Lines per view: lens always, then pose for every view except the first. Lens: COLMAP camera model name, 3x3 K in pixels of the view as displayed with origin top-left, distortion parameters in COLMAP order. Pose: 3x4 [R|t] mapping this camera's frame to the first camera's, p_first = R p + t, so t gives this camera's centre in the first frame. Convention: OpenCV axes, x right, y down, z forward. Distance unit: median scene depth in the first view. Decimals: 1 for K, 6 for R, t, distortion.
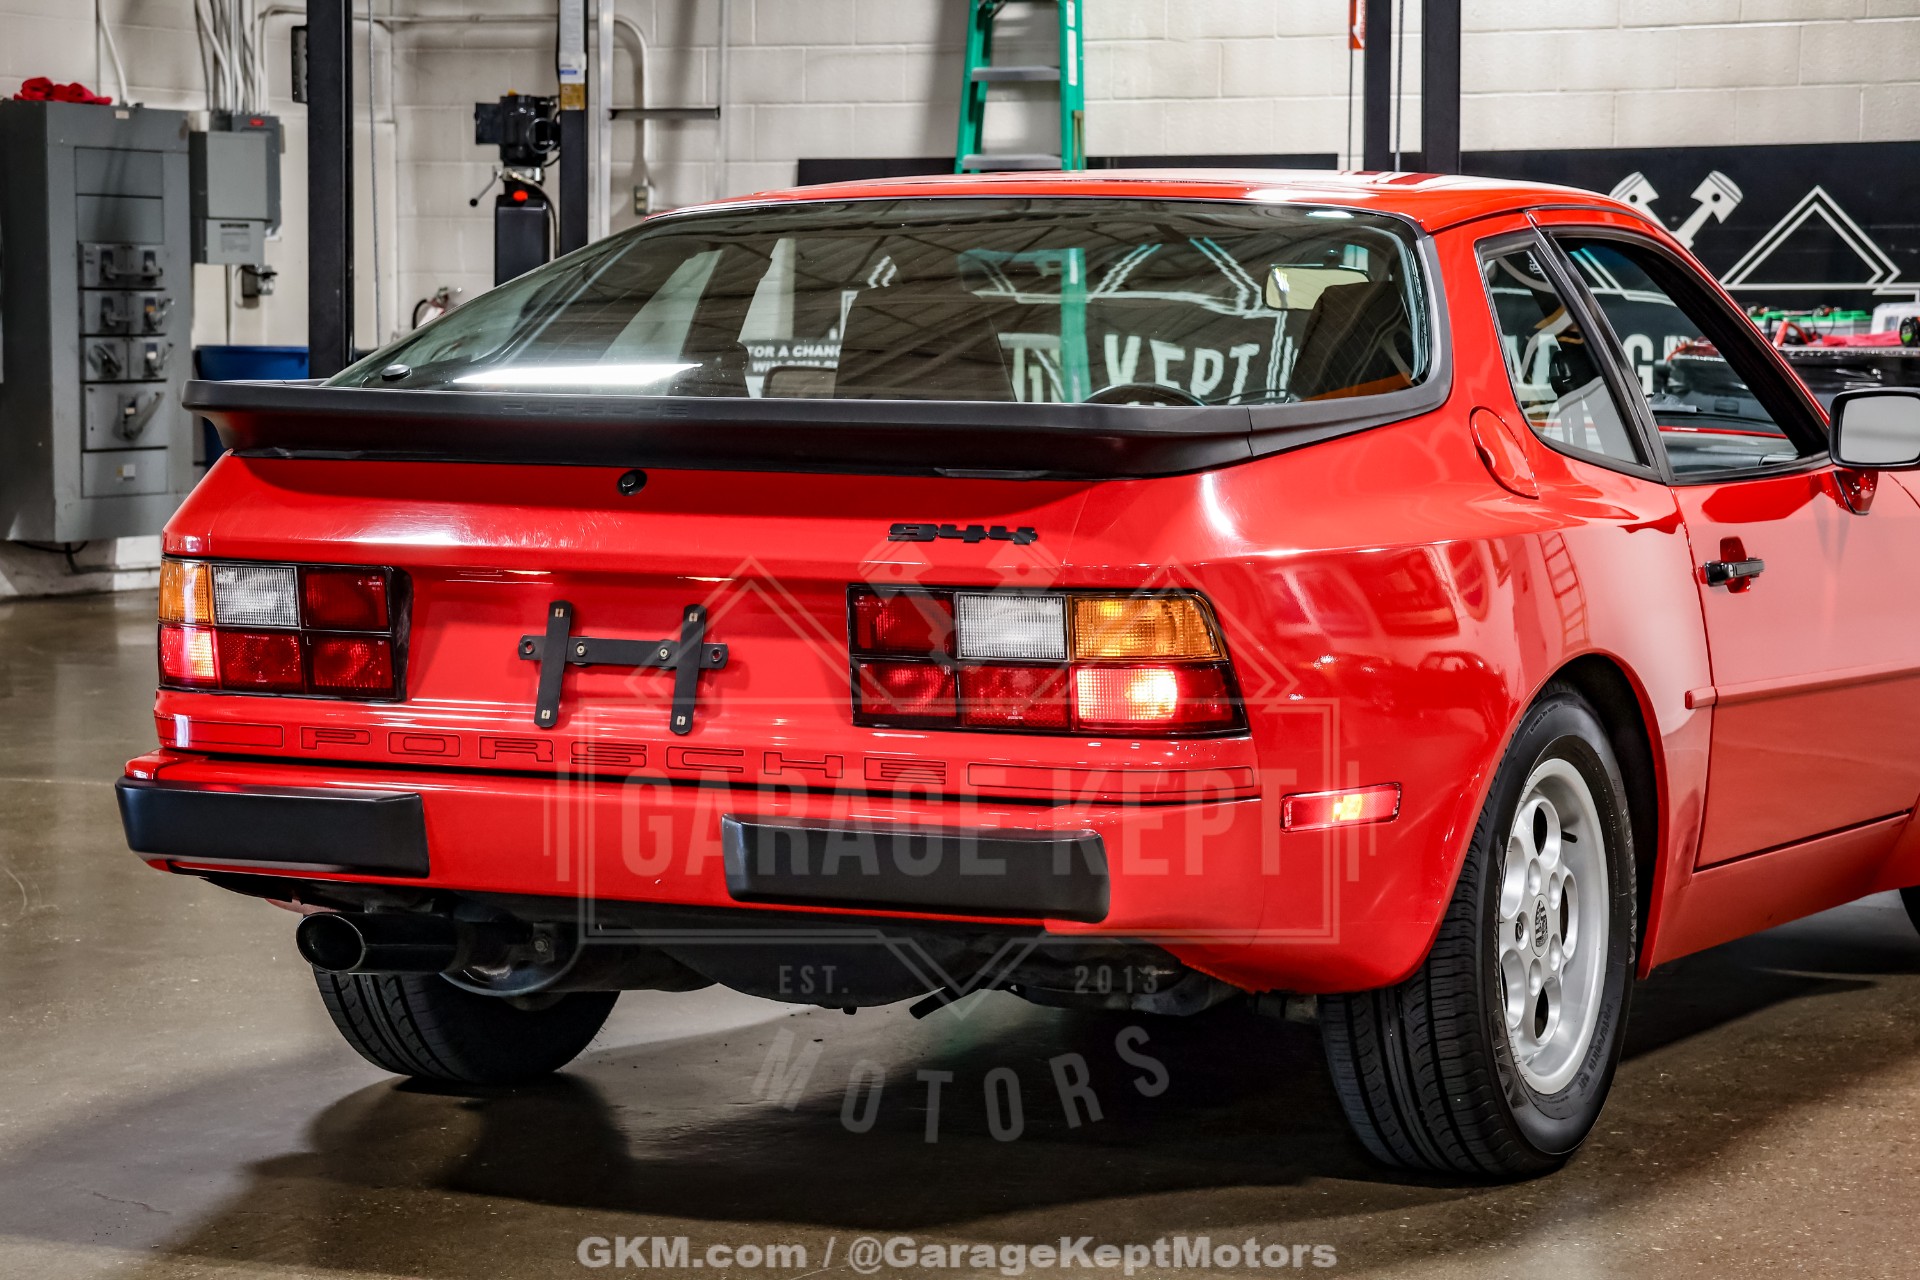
lens RADIAL K [[5034.5, 0, 956.5], [0, 5034.5, 645.2], [0, 0, 1]] dist [0.415038, 1.005992]
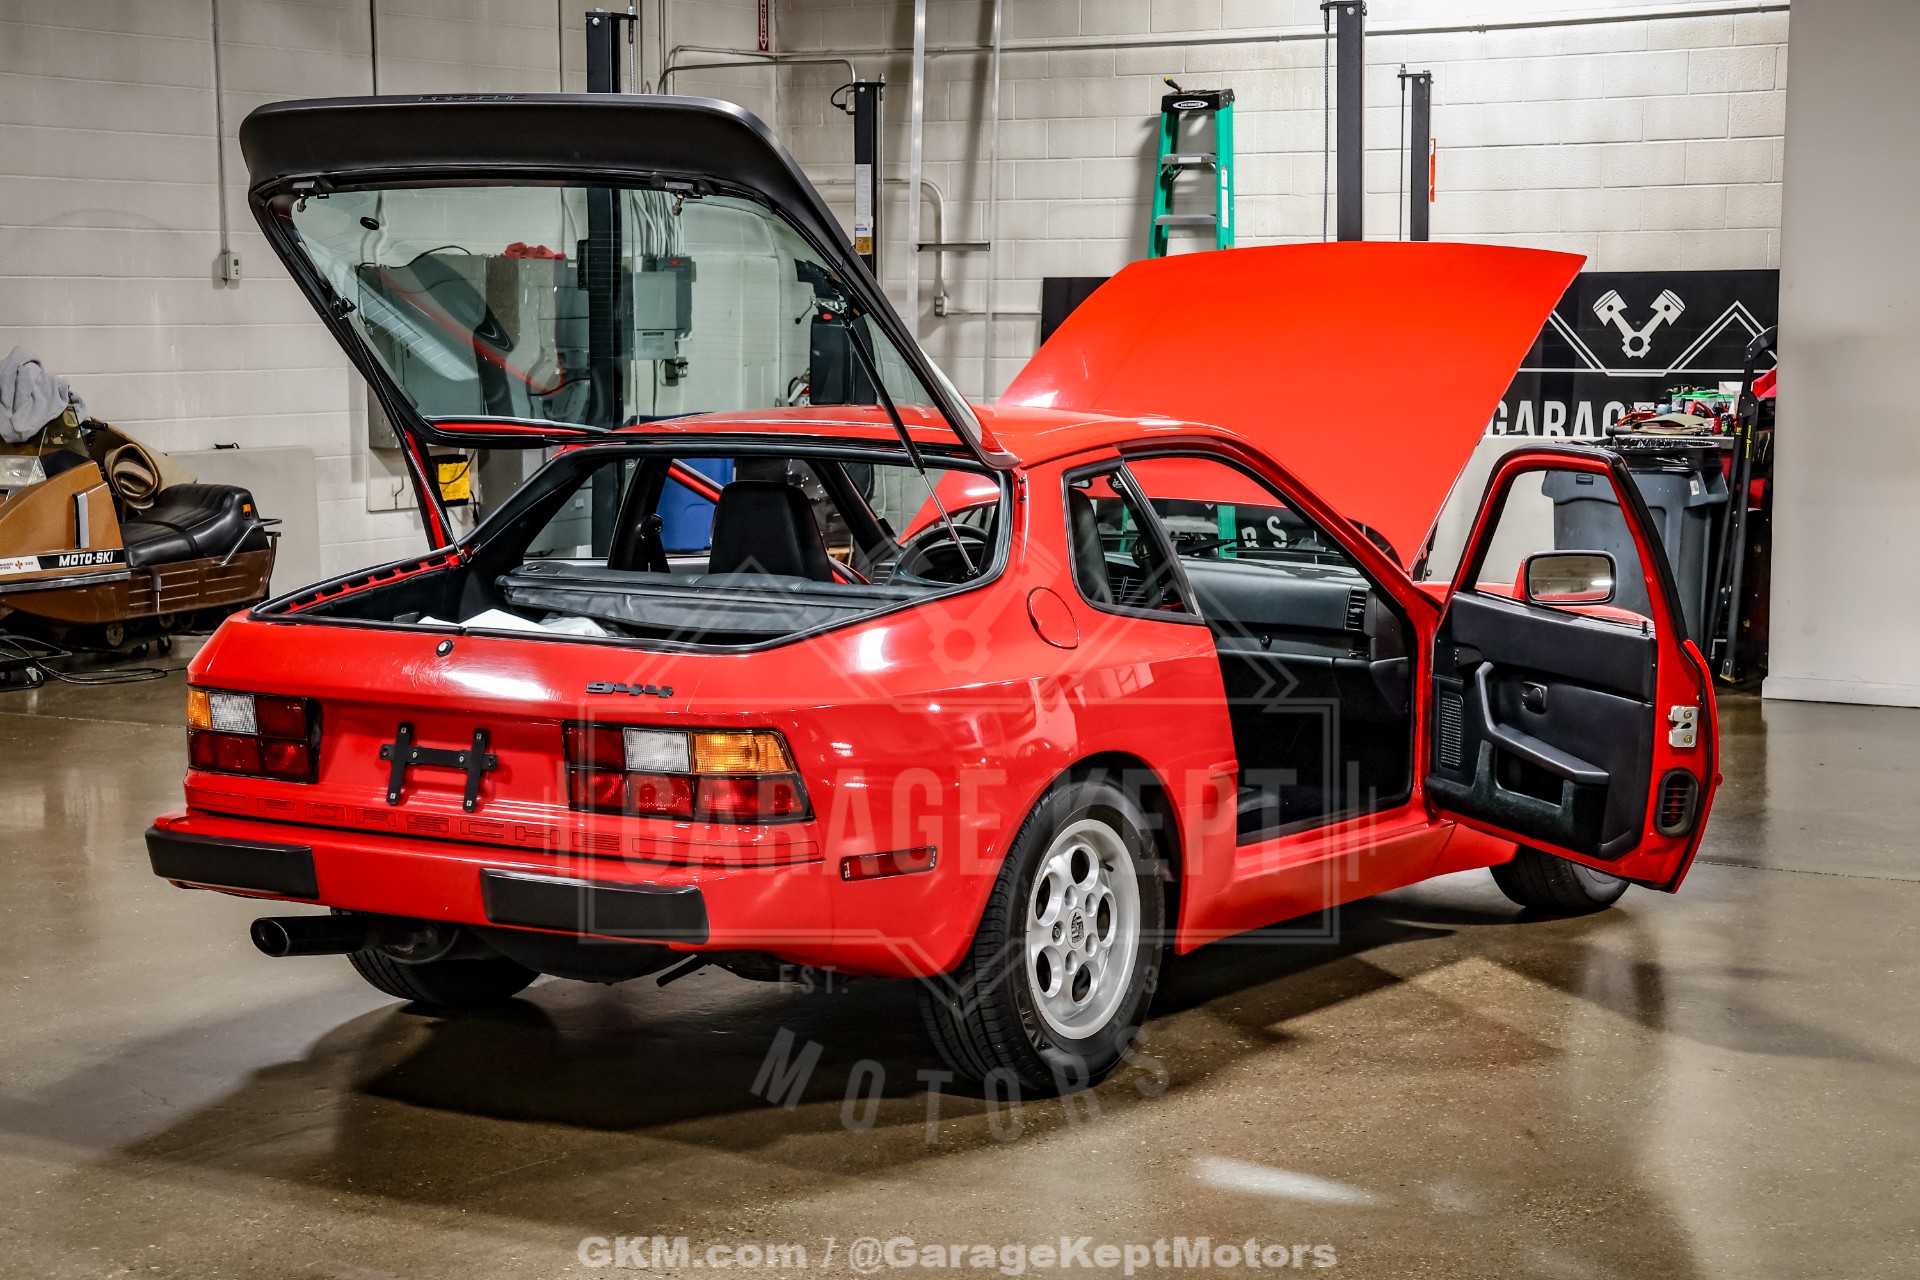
lens RADIAL K [[3586.9, 0, 954.5], [0, 3586.9, 643.3], [0, 0, 1]] dist [0.168641, 0.856178]
pose [[0.992397, 0.005611, -0.122954, 0.200633], [-0.002256, 0.999622, 0.027403, -0.056785], [0.123061, -0.026917, 0.992034, -0.068623]]
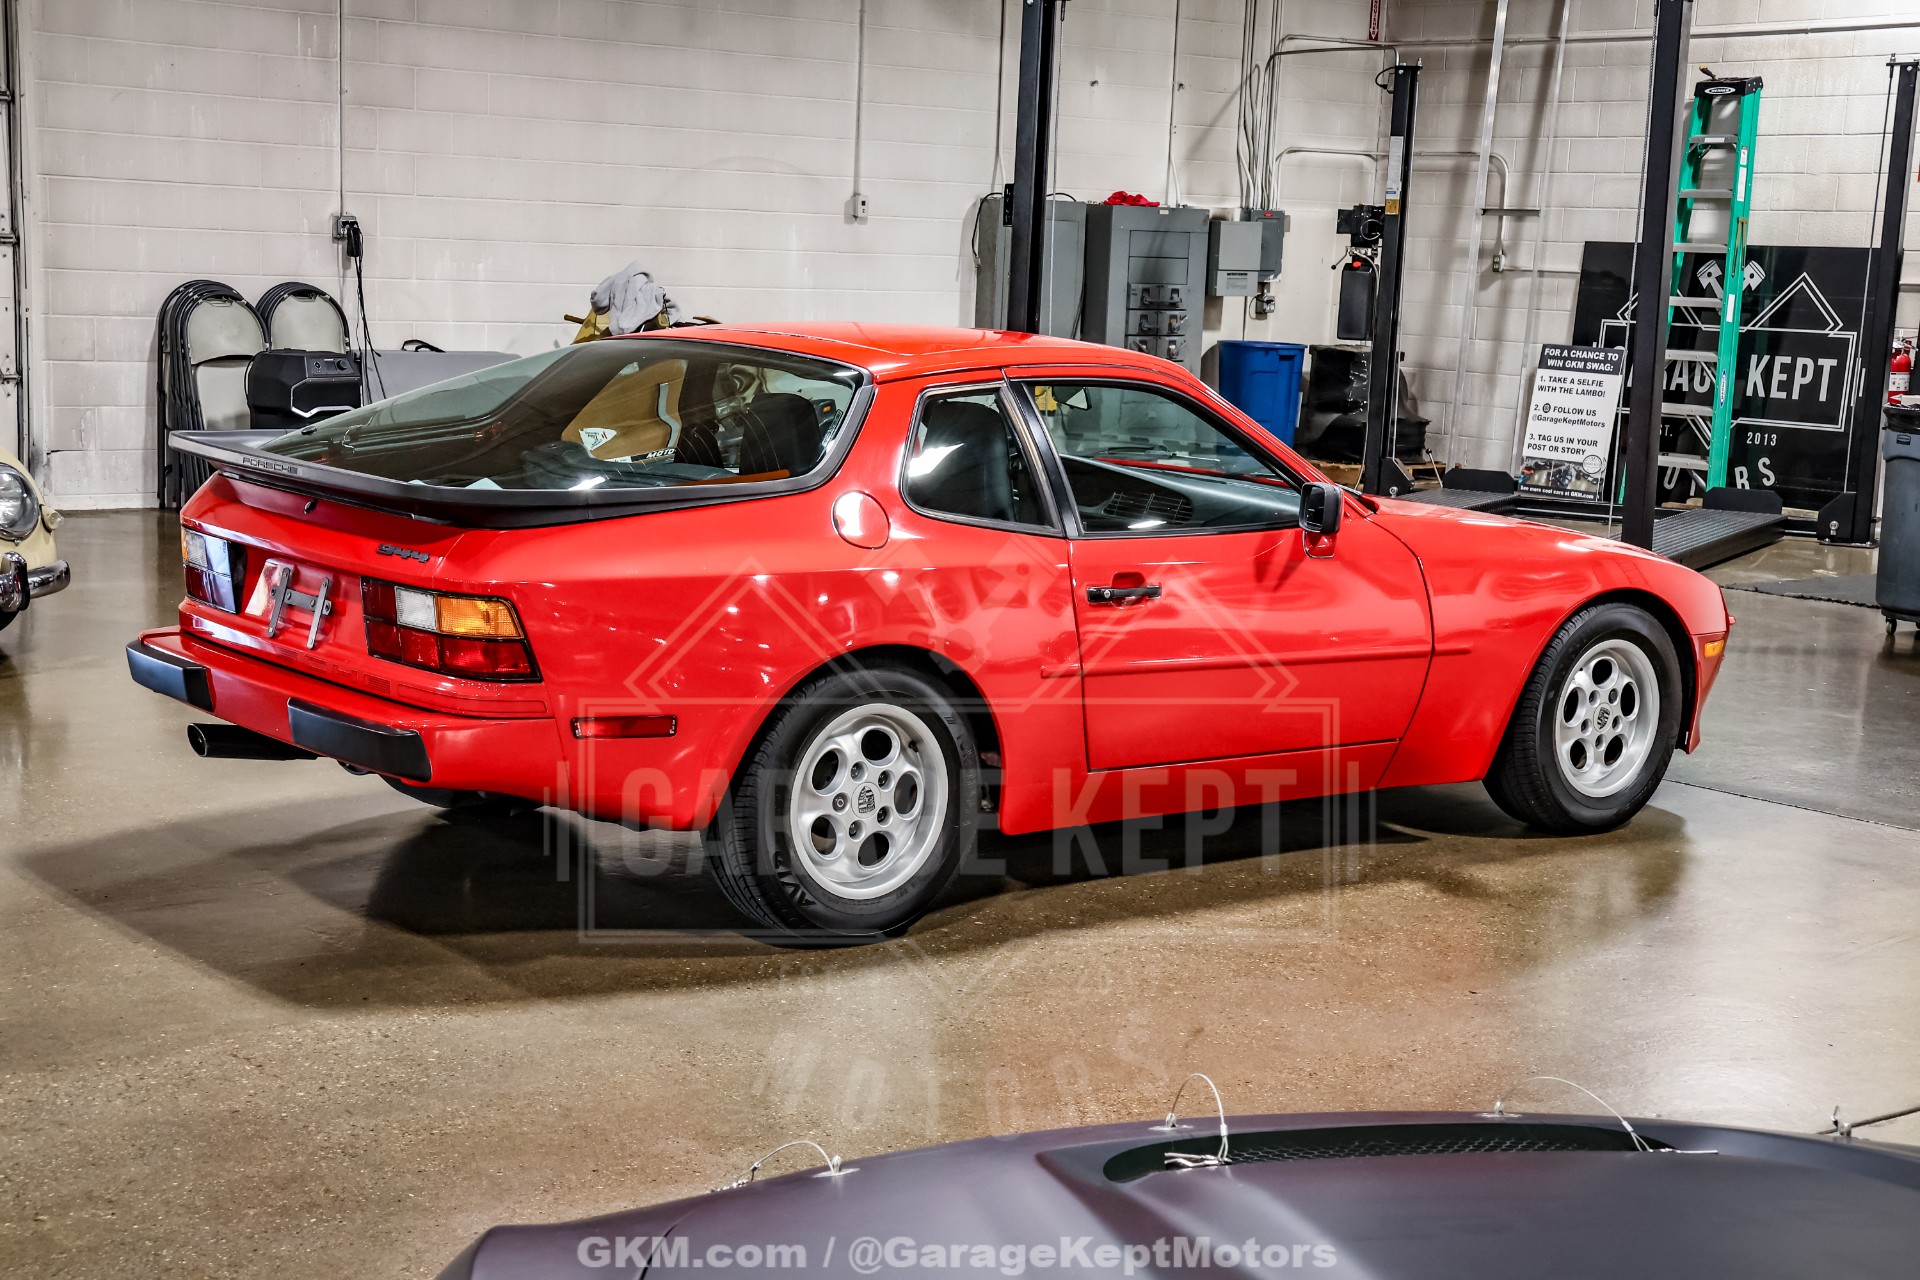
lens RADIAL K [[2844.3, 0, 958.0], [0, 2844.3, 637.5], [0, 0, 1]] dist [0.098118, 0.571562]
pose [[0.910637, 0.091366, -0.402979, 0.494056], [-0.066532, 0.994944, 0.075232, -0.068465], [0.407815, -0.041698, 0.912112, 0.144707]]
